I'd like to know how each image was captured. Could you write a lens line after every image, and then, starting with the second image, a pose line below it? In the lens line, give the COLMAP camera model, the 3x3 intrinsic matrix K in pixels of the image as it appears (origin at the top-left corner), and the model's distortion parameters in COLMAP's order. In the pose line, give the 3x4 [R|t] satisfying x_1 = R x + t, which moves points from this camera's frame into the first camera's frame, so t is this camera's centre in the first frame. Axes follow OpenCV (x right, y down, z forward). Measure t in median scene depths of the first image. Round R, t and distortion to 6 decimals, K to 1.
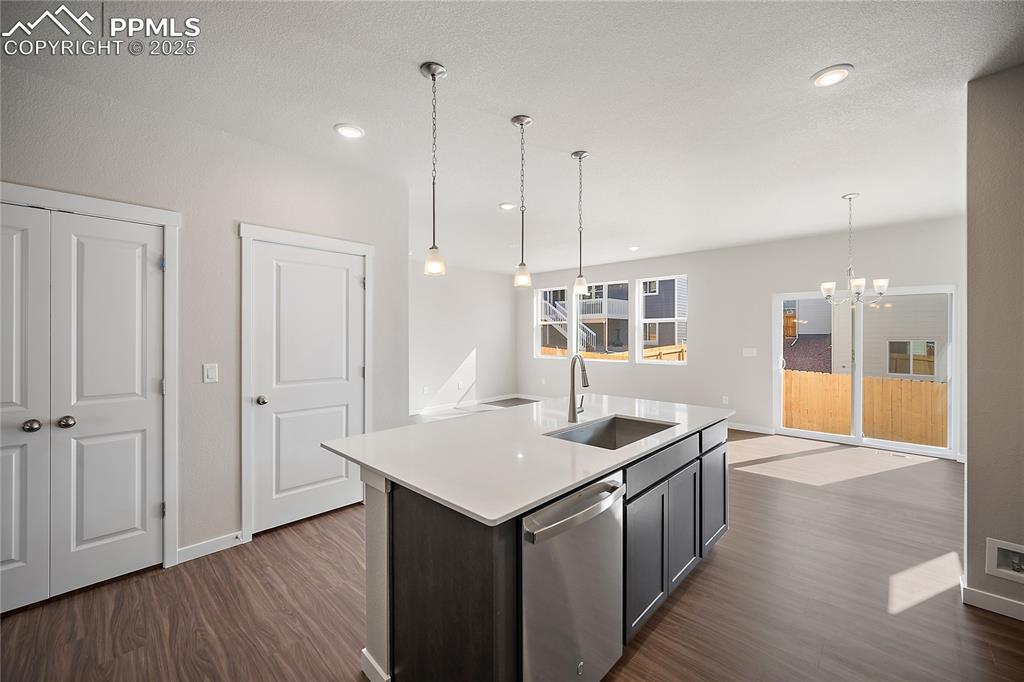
lens RADIAL K [[407.3, 0, 505.4], [0, 407.3, 336.5], [0, 0, 1]] dist [0.000512, 0.000169]
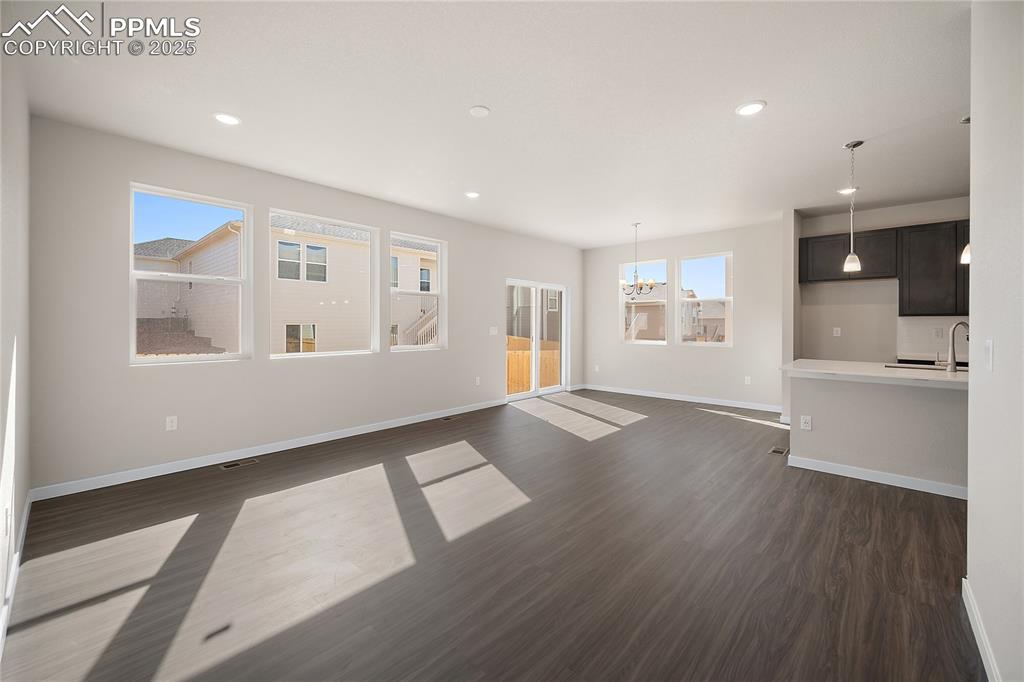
lens RADIAL K [[407.3, 0, 505.4], [0, 407.3, 330.2], [0, 0, 1]] dist [0.000512, 0.000169]
pose [[-0.013011, -0.008946, 0.999875, -1.331915], [0.006587, 0.999938, 0.009032, 0.047759], [-0.999894, 0.006704, -0.012951, 1.608112]]
